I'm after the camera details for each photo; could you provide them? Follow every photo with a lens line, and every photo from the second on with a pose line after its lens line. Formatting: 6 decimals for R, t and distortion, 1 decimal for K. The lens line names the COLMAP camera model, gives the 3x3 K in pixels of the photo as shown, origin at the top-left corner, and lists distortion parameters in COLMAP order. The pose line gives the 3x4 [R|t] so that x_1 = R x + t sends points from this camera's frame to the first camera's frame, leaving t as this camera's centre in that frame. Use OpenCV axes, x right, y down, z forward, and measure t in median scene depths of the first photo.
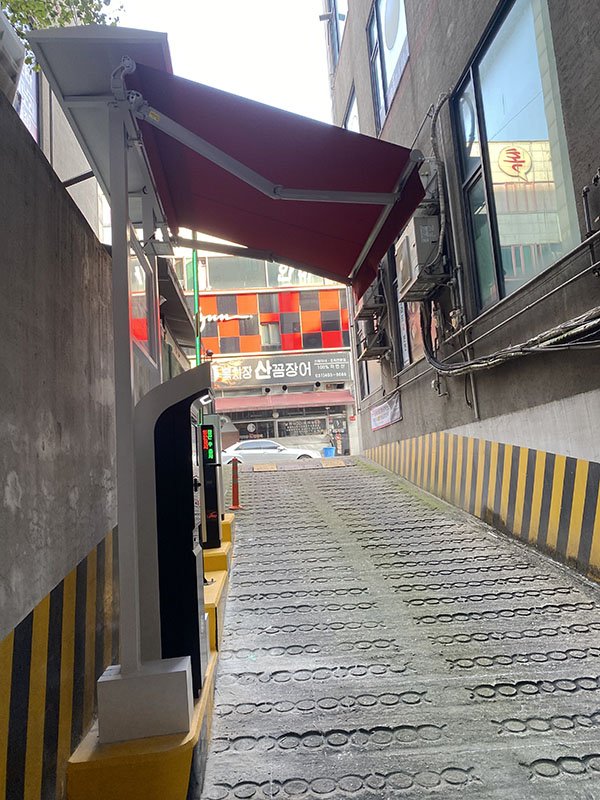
lens RADIAL K [[608.4, 0, 300.0], [0, 608.4, 400.0], [0, 0, 1]] dist [0.000294, -0.006120]
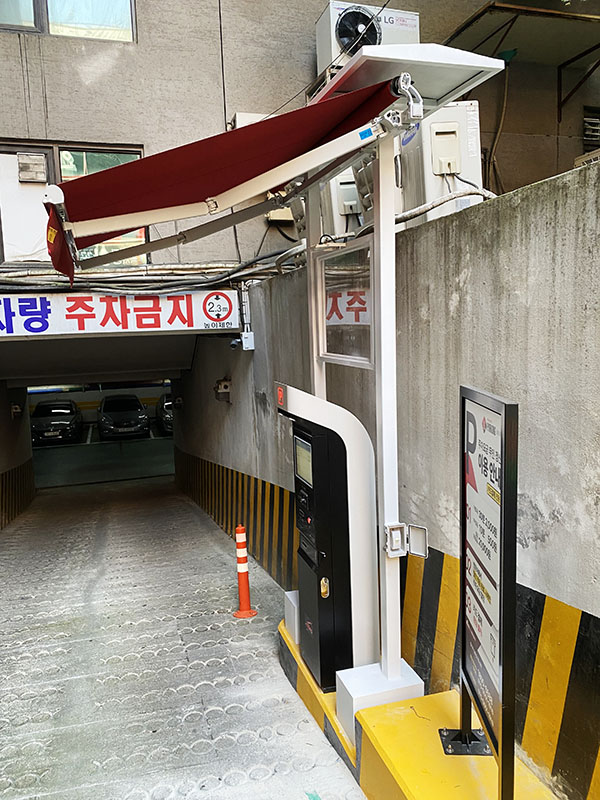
lens RADIAL K [[608.4, 0, 300.0], [0, 608.4, 400.0], [0, 0, 1]] dist [0.000294, -0.006120]
pose [[-0.967222, 0.127401, -0.219659, 0.016505], [0.126508, 0.991799, 0.018185, -0.018551], [0.220174, -0.010200, -0.975407, 0.859456]]
